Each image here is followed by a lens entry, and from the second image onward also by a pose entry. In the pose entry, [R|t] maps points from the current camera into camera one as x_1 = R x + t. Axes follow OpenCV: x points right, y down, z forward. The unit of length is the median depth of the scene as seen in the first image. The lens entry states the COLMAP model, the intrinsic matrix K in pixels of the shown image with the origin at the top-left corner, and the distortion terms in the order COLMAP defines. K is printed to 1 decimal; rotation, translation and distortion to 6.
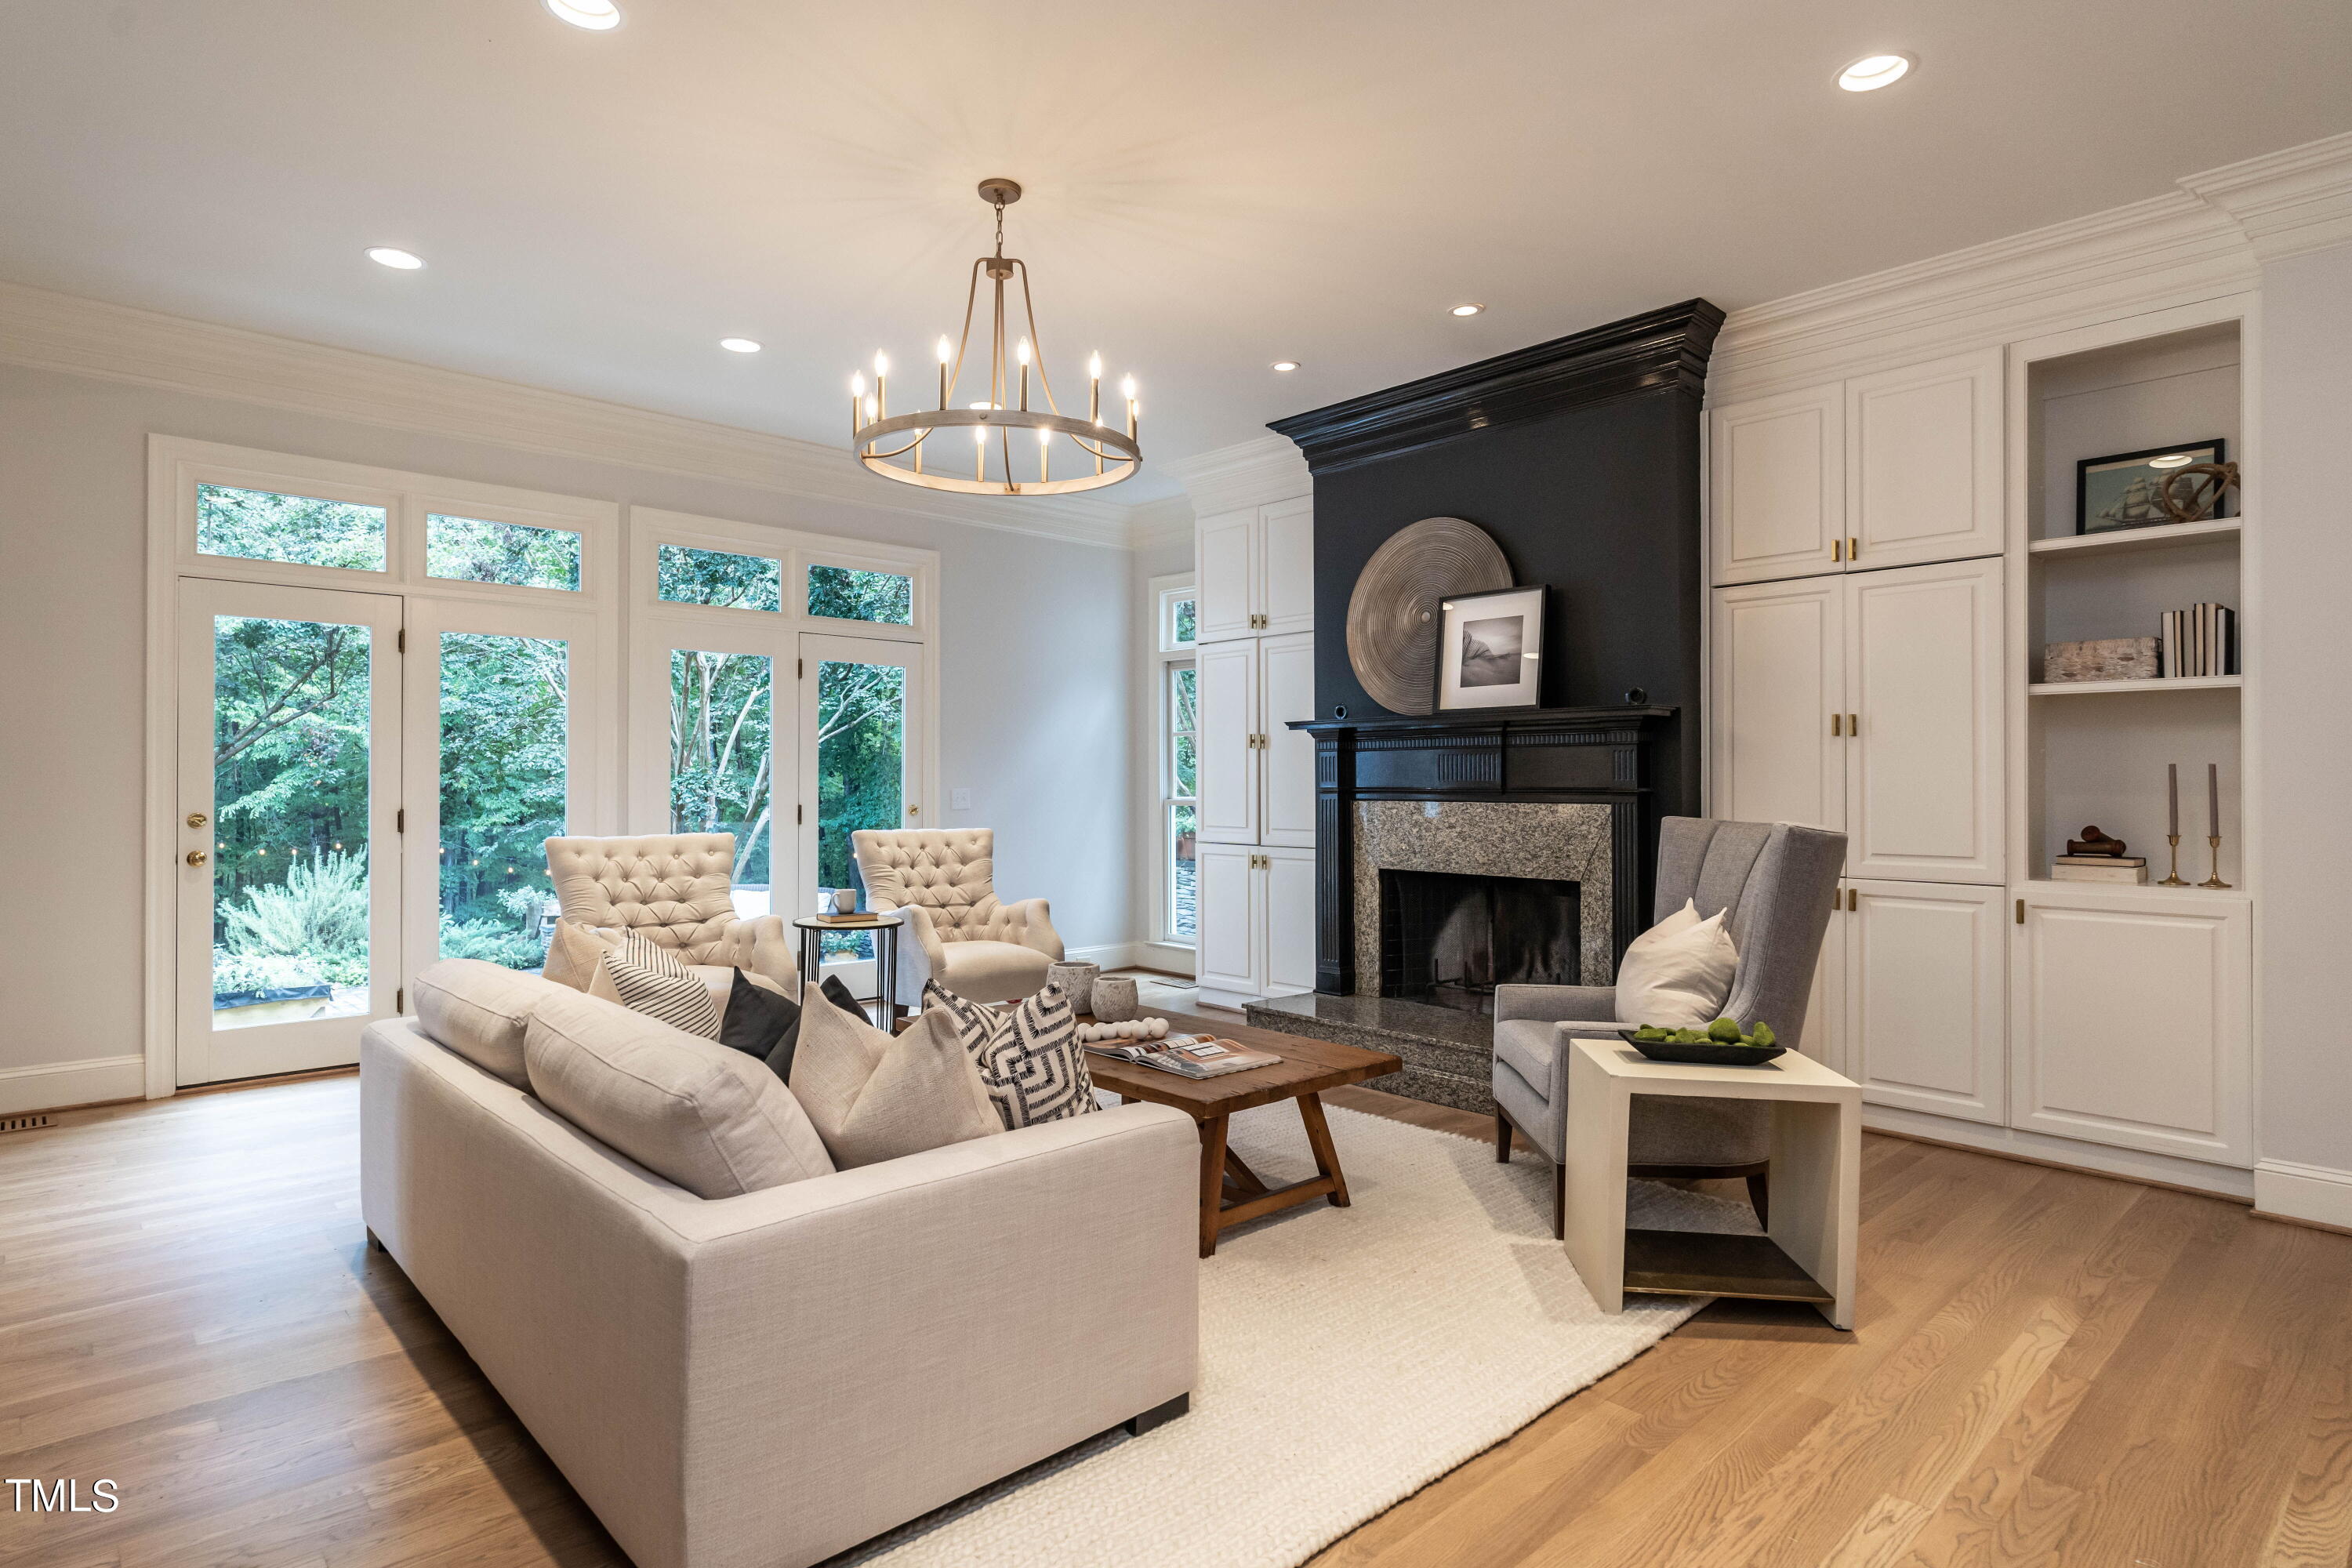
lens RADIAL K [[1247.5, 0, 1176.0], [0, 1247.5, 784.0], [0, 0, 1]] dist [-0.000621, -0.000003]
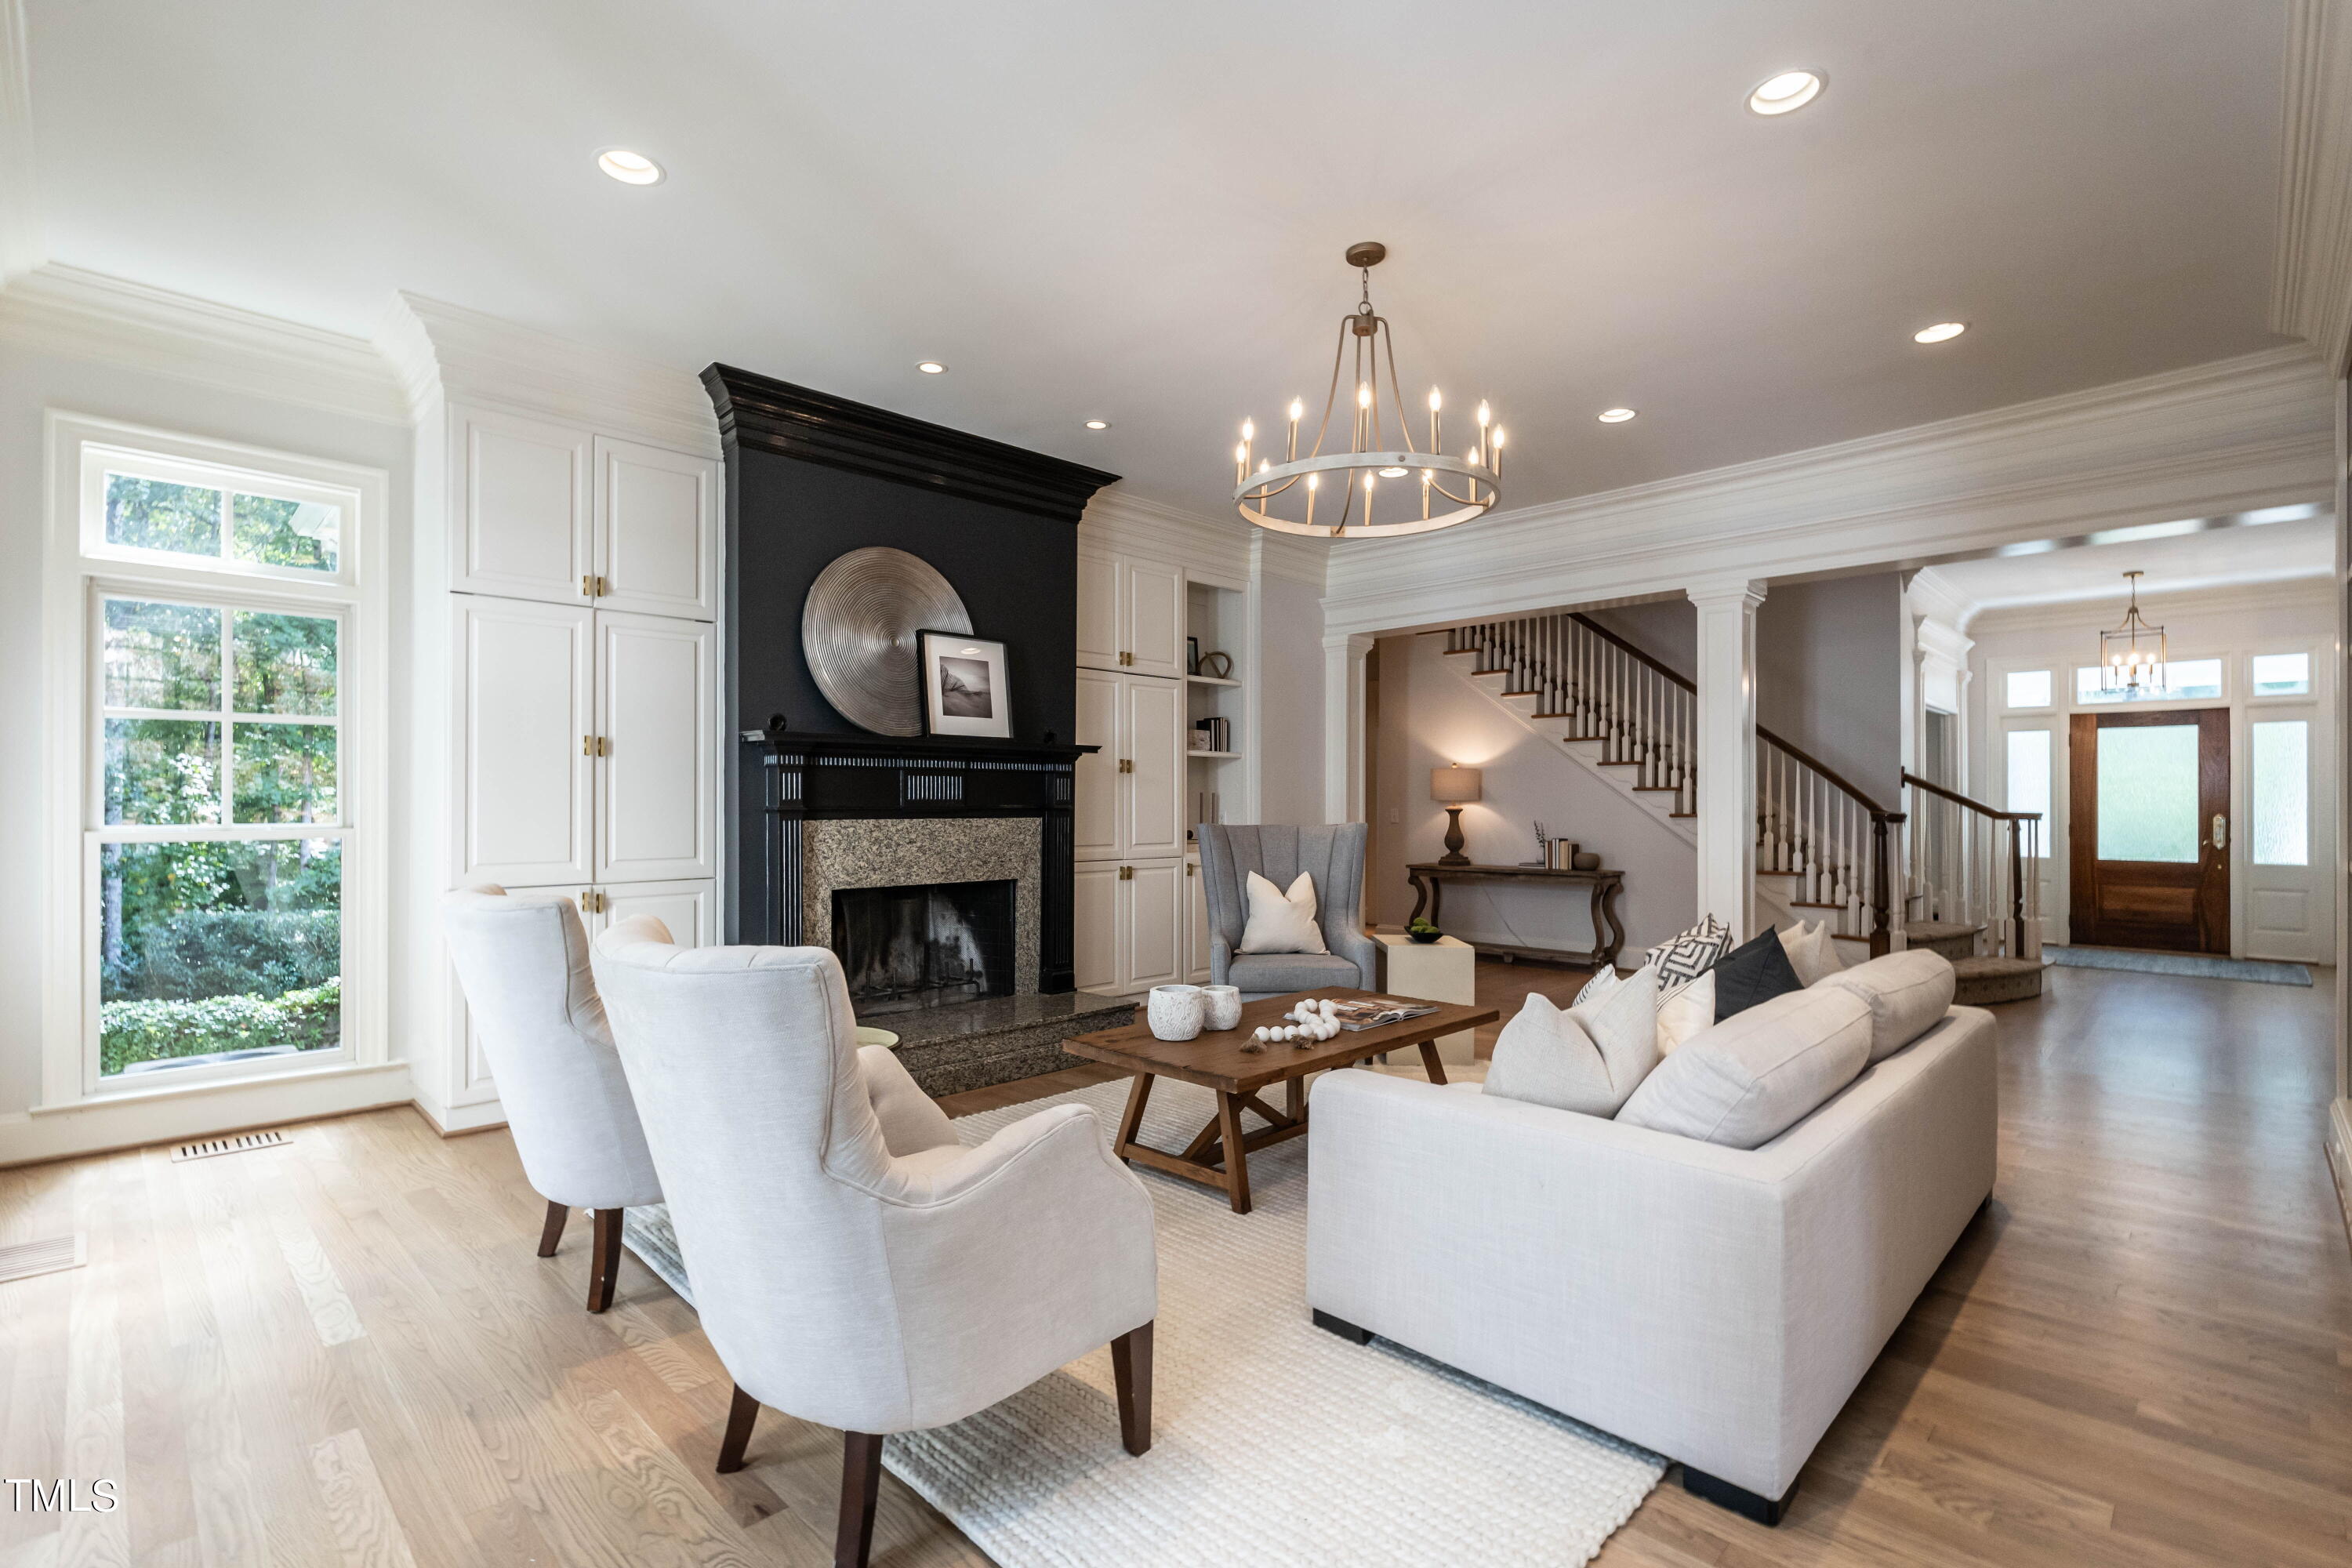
lens RADIAL K [[1087.1, 0, 1176.3], [0, 1087.1, 799.7], [0, 0, 1]] dist [-0.002170, -0.000856]
pose [[-0.033535, 0.001569, 0.999436, -0.748198], [0.000150, 0.999999, -0.001565, -0.000872], [-0.999438, 0.000097, -0.033535, 0.830576]]
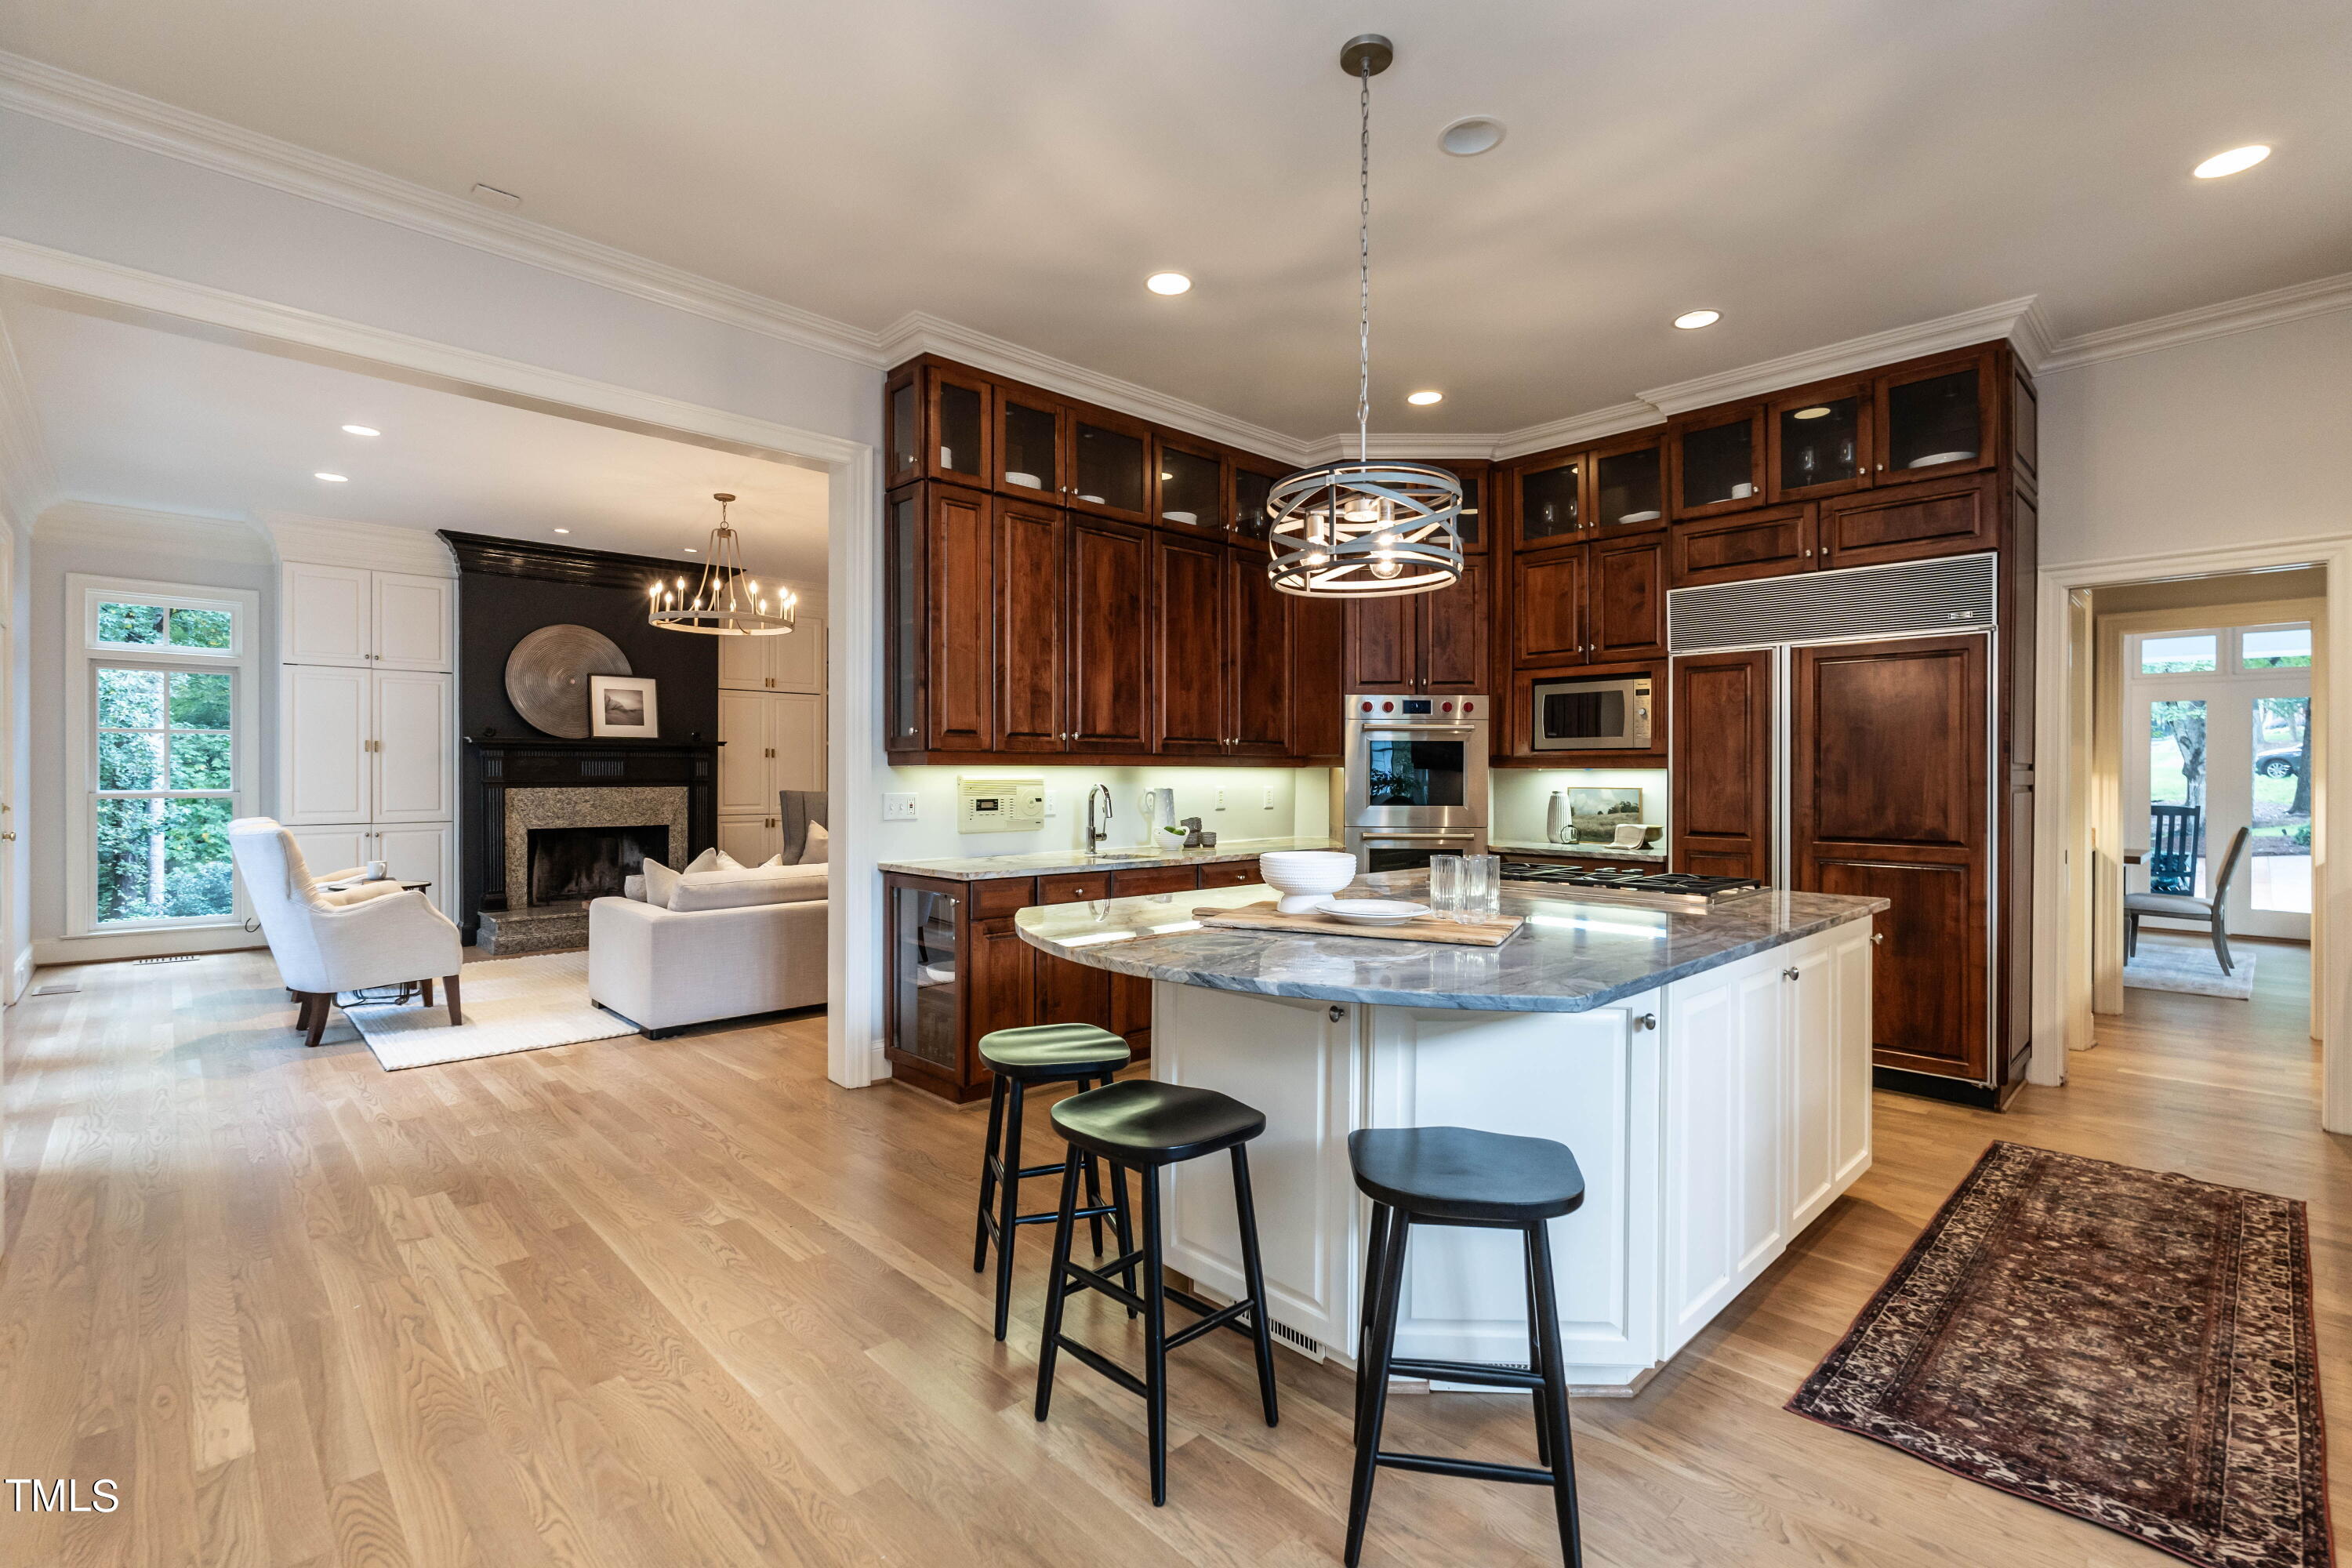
lens RADIAL K [[1076.2, 0, 1176.0], [0, 1076.2, 784.0], [0, 0, 1]] dist [-0.001125, -0.000048]
pose [[-0.004627, -0.012241, 0.999914, -1.360870], [-0.001716, 0.999924, 0.012233, -0.011559], [-0.999988, -0.001660, -0.004647, 0.172811]]
